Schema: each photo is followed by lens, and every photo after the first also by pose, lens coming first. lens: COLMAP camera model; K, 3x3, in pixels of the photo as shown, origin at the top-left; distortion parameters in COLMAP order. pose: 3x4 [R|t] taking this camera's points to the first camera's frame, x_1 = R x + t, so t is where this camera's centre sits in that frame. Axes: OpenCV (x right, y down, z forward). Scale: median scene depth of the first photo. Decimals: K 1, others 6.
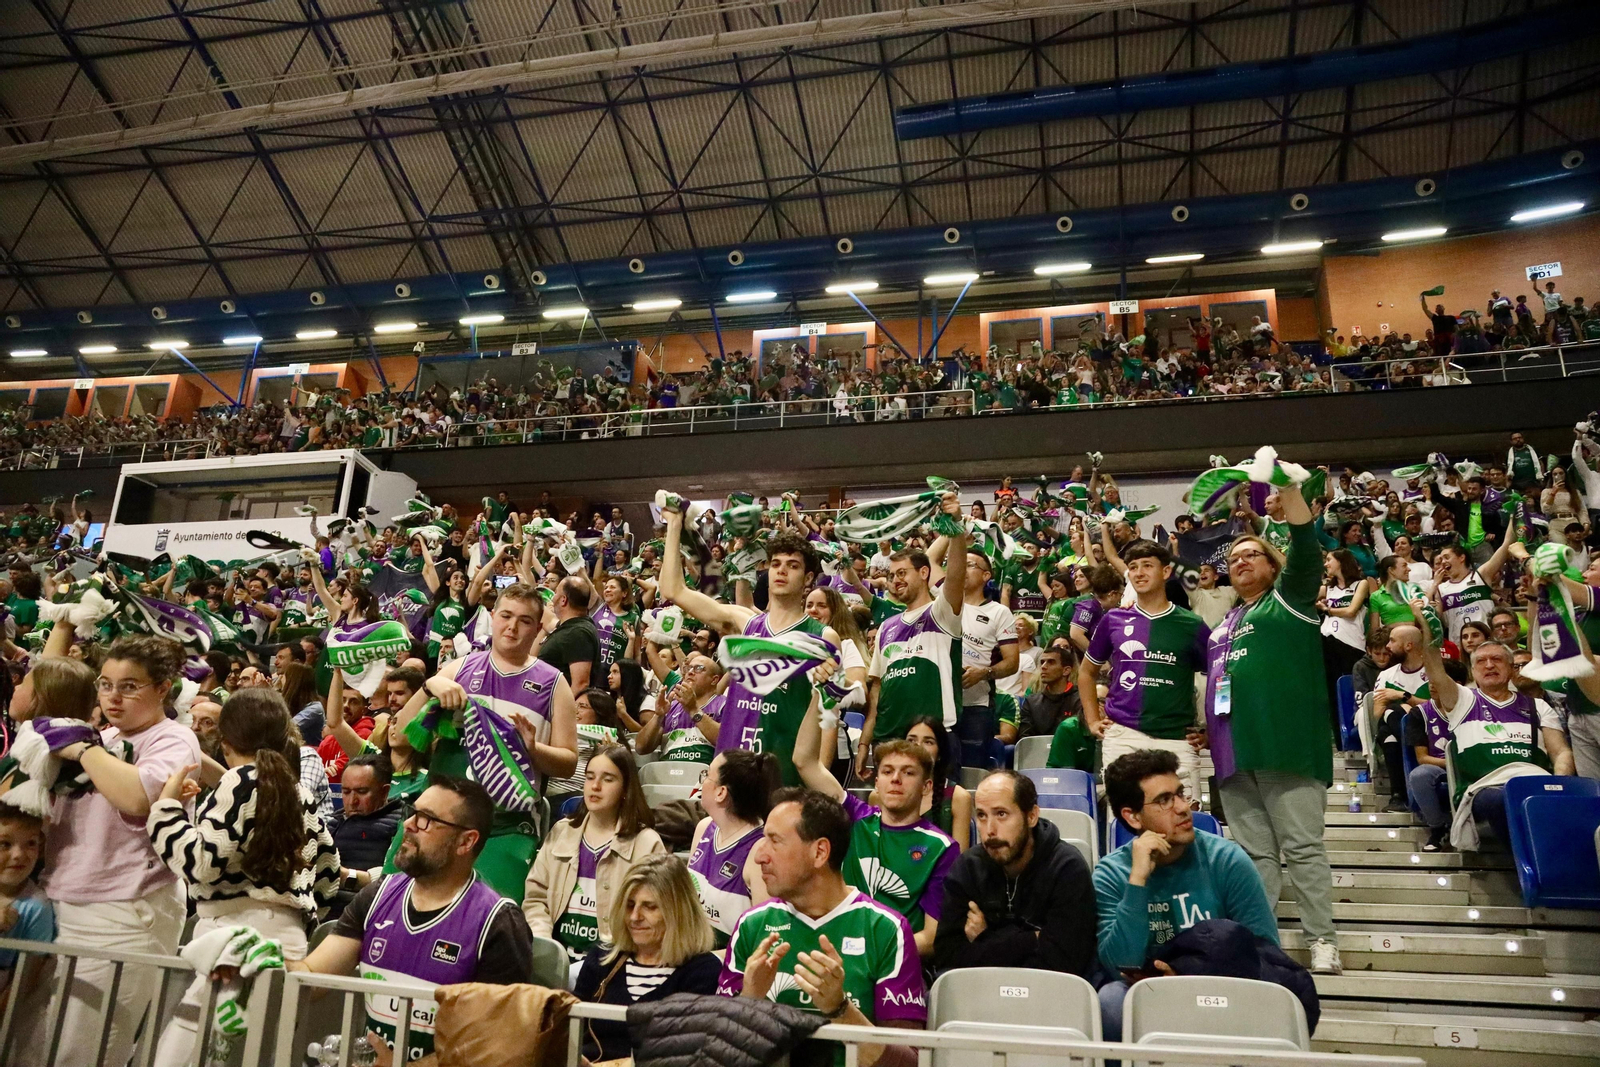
lens RADIAL K [[1073.1, 0, 780.5], [0, 1073.1, 553.0], [0, 0, 1]] dist [-0.113318, 0.059731]
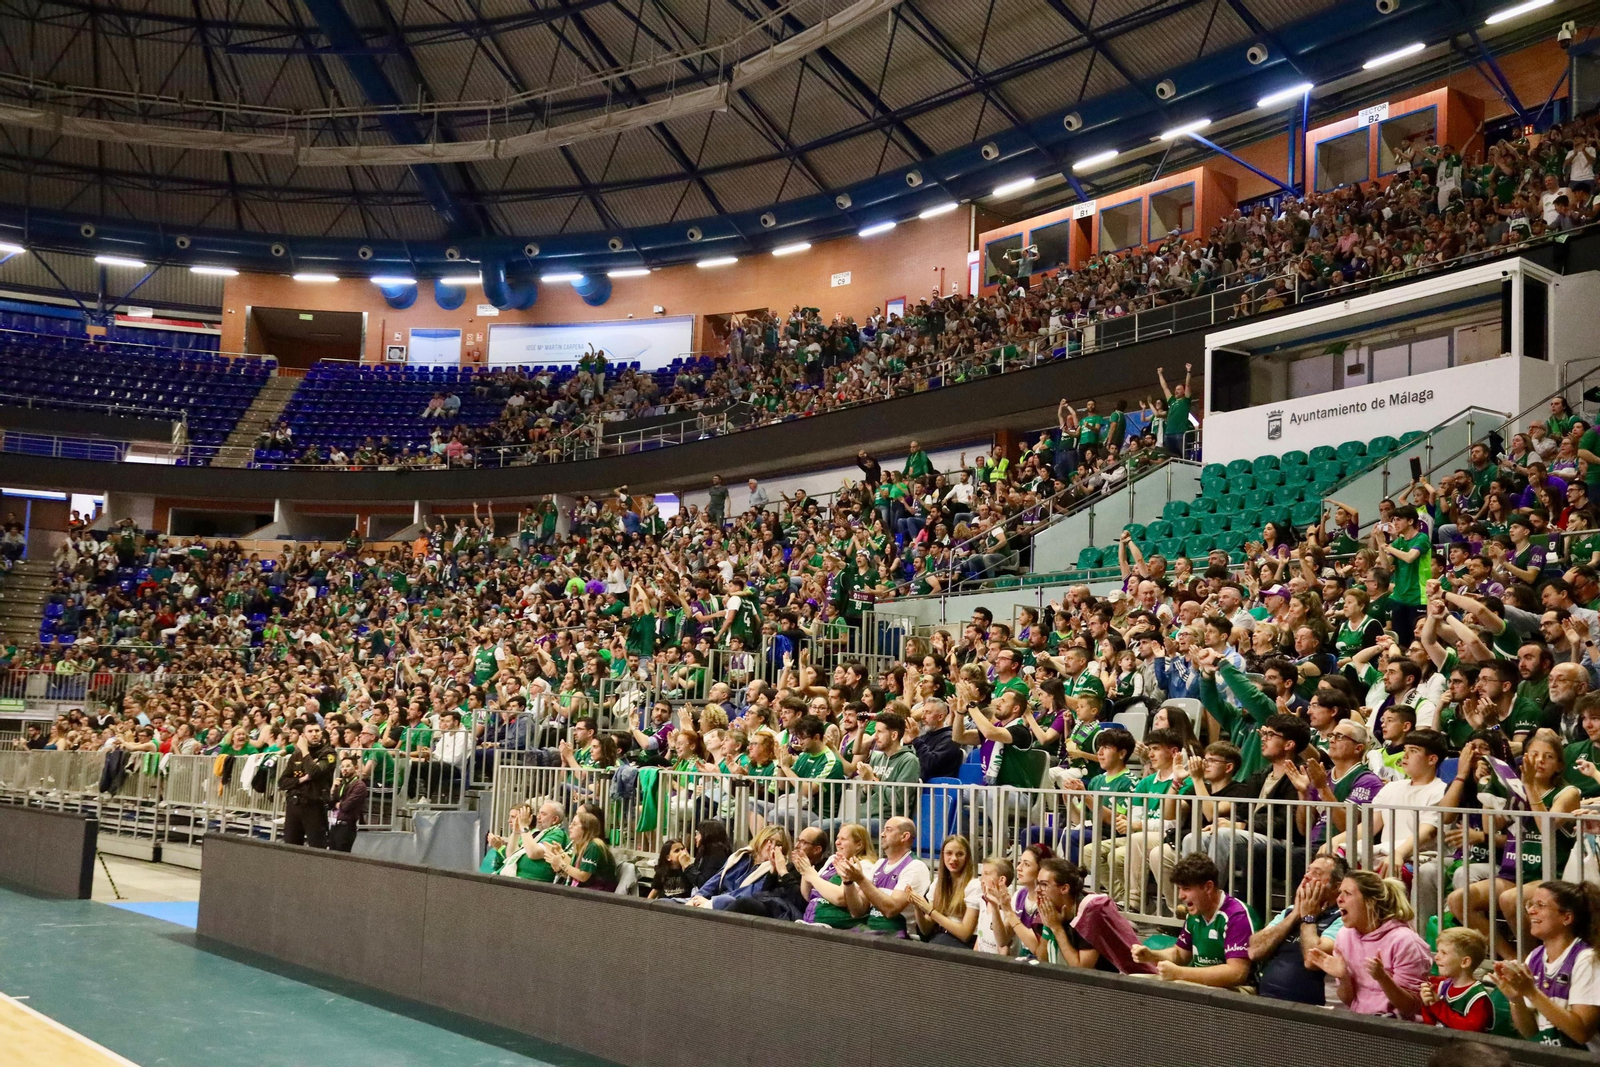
lens RADIAL K [[1822.1, 0, 808.3], [0, 1822.1, 550.0], [0, 0, 1]] dist [0.096725, 0.000000]
pose [[0.737961, -0.100697, -0.667288, 0.031850], [0.183384, 0.981519, 0.054690, -0.036100], [0.649449, -0.162729, 0.742789, -0.157230]]
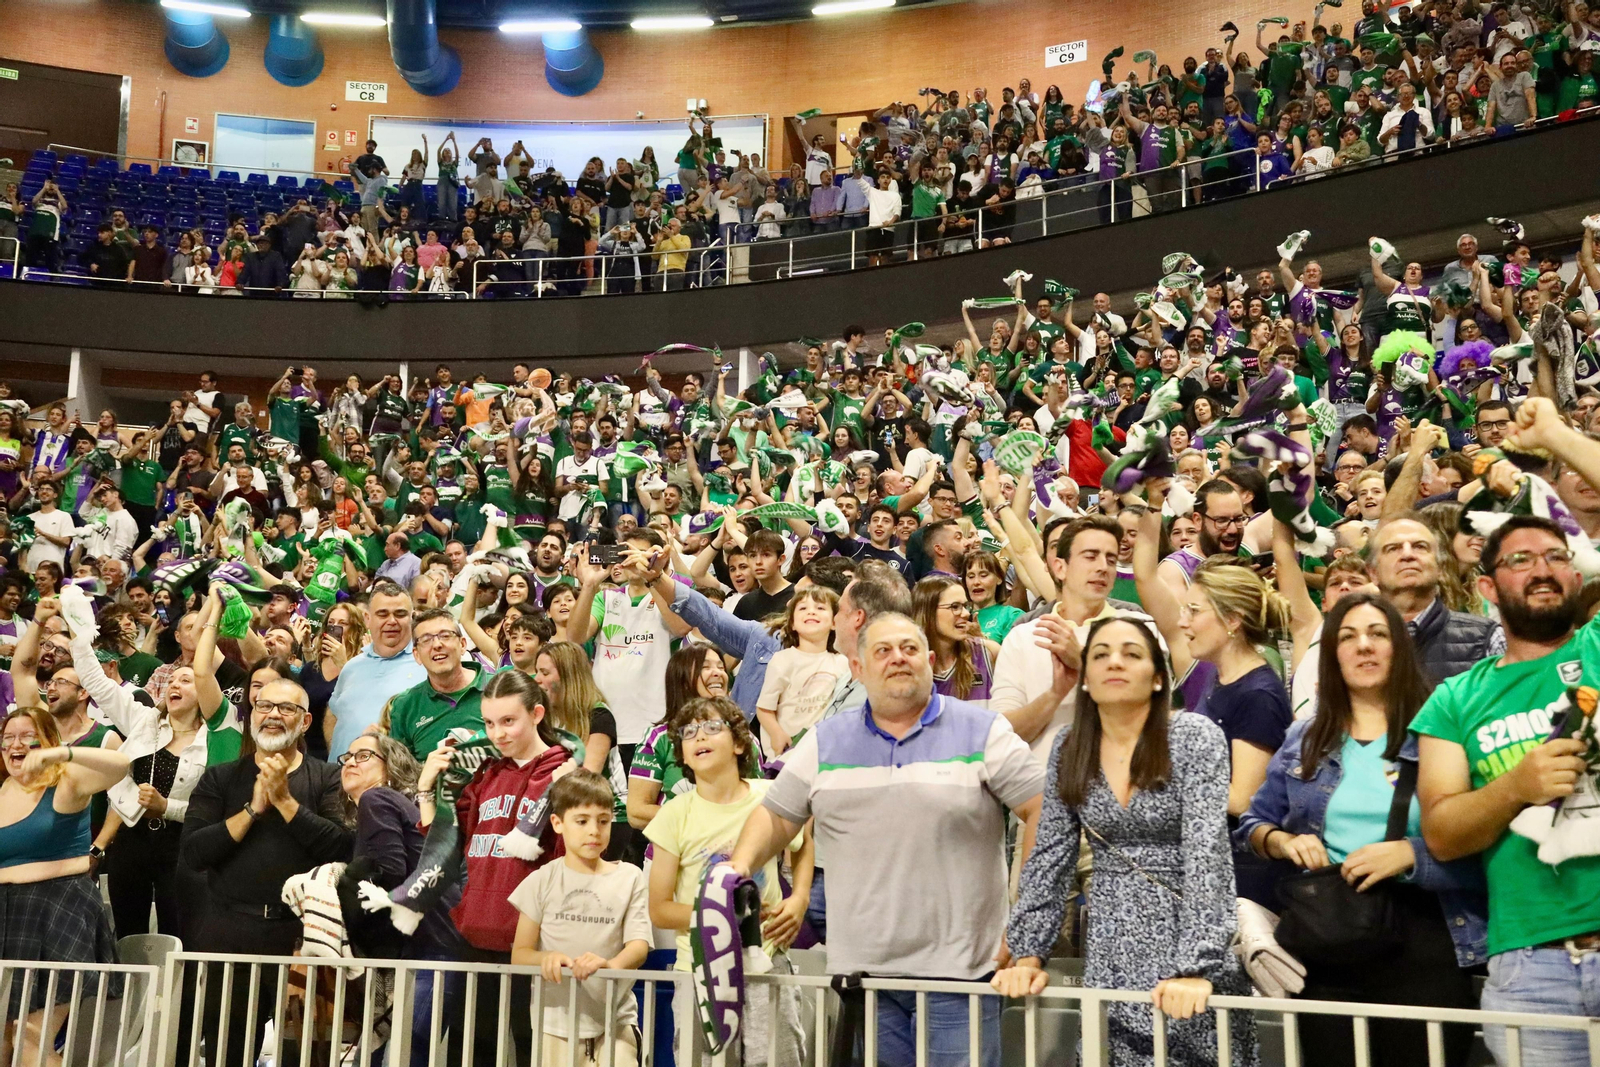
lens RADIAL K [[1979.2, 0, 840.1], [0, 1979.2, 564.4], [0, 0, 1]] dist [0.120833, 0.000000]
pose [[0.892010, -0.107404, -0.439070, -0.722927], [0.149094, 0.986910, 0.061483, 0.002050], [0.426719, -0.120306, 0.896347, 0.119754]]
